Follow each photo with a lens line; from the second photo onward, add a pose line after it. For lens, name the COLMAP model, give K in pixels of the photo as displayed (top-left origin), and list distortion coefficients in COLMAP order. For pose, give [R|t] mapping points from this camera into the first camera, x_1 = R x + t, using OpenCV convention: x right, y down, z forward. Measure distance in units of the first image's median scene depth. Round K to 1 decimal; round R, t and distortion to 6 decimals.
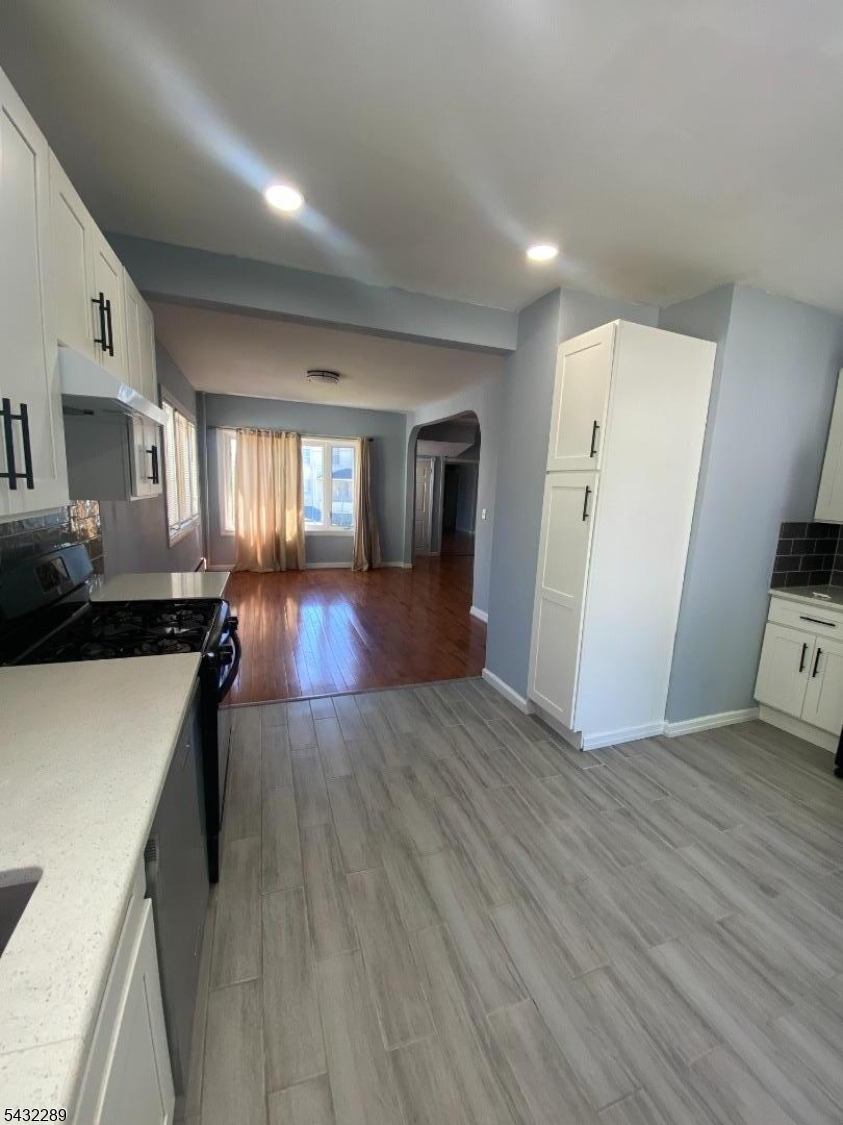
lens RADIAL K [[451.9, 0, 425.4], [0, 451.9, 561.8], [0, 0, 1]] dist [-0.006144, -0.004024]
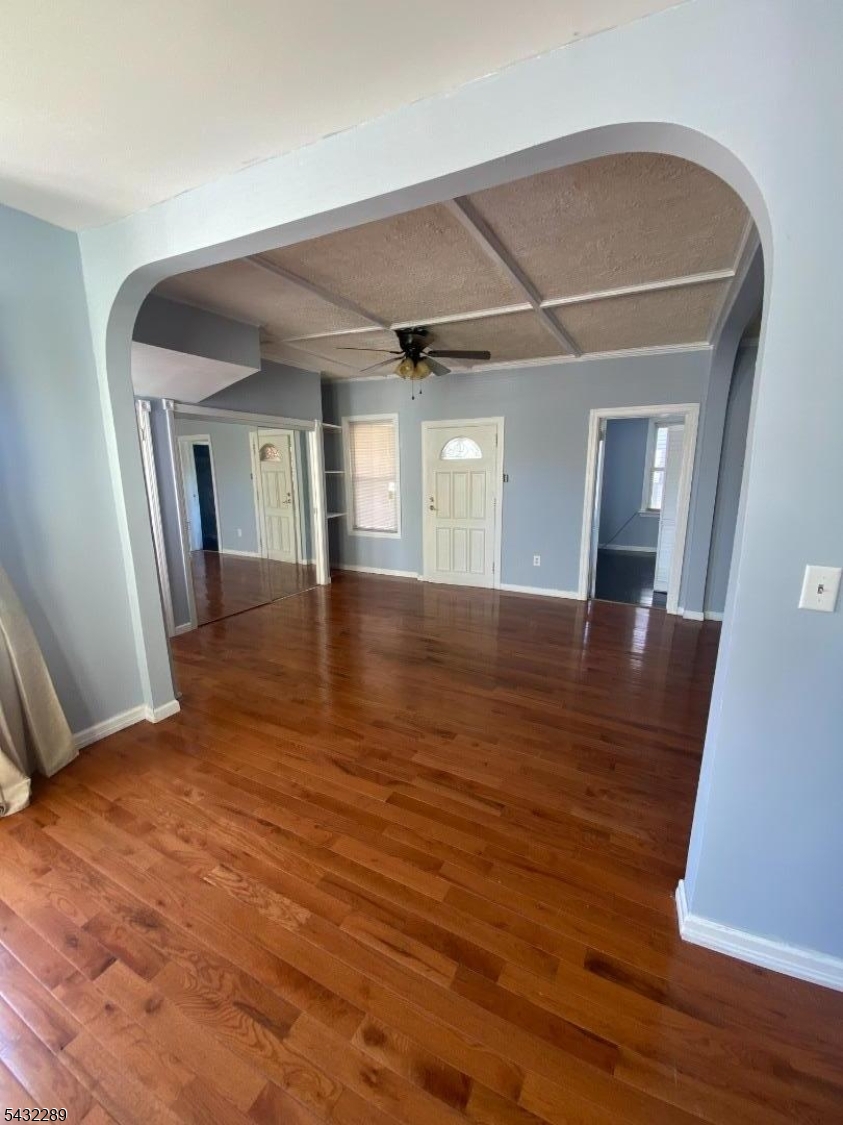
lens RADIAL K [[451.9, 0, 430.1], [0, 451.9, 564.1], [0, 0, 1]] dist [-0.006144, -0.004024]
pose [[0.729627, -0.184652, 0.658444, -0.100987], [0.148935, 0.982650, 0.110535, -0.111198], [-0.667430, 0.017416, 0.744469, 0.630401]]
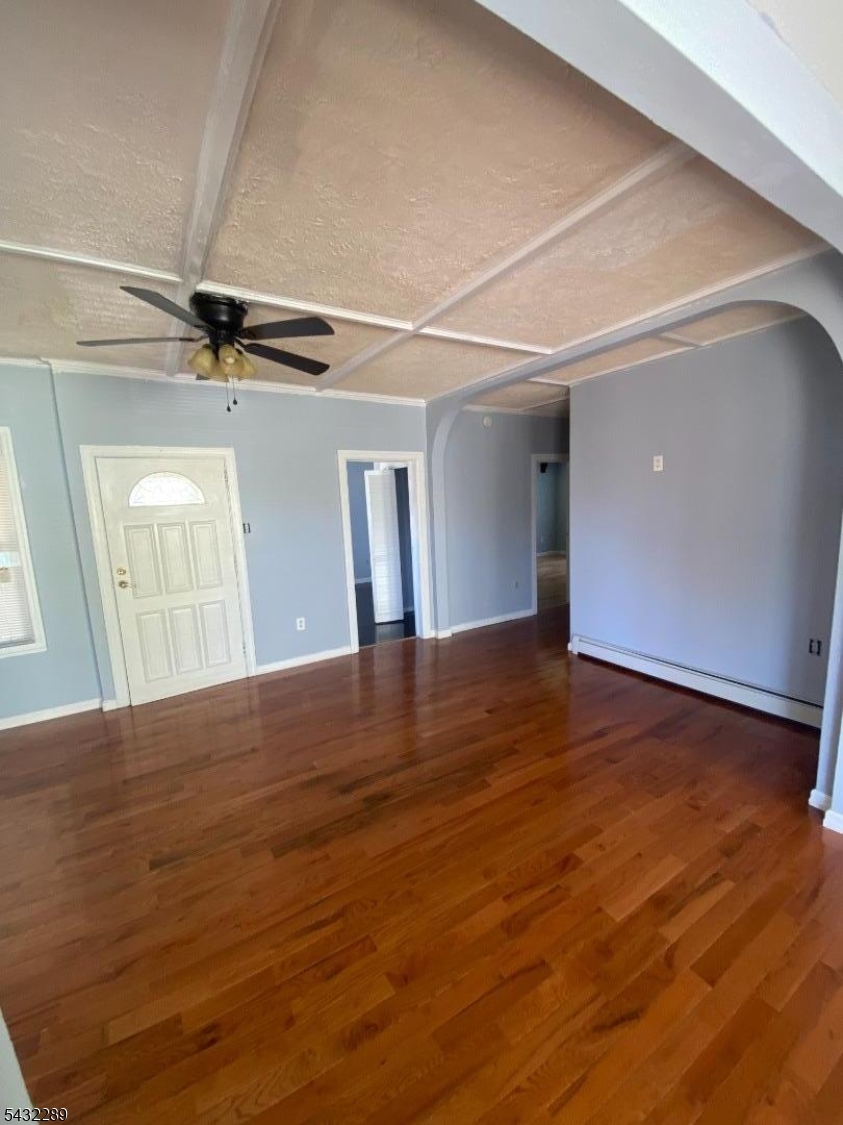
lens RADIAL K [[451.9, 0, 427.8], [0, 451.9, 566.1], [0, 0, 1]] dist [-0.006144, -0.004024]
pose [[-0.216198, -0.187079, 0.958259, -0.091851], [0.187043, 0.955356, 0.228713, -0.182676], [-0.958266, 0.228683, -0.171554, 0.951998]]
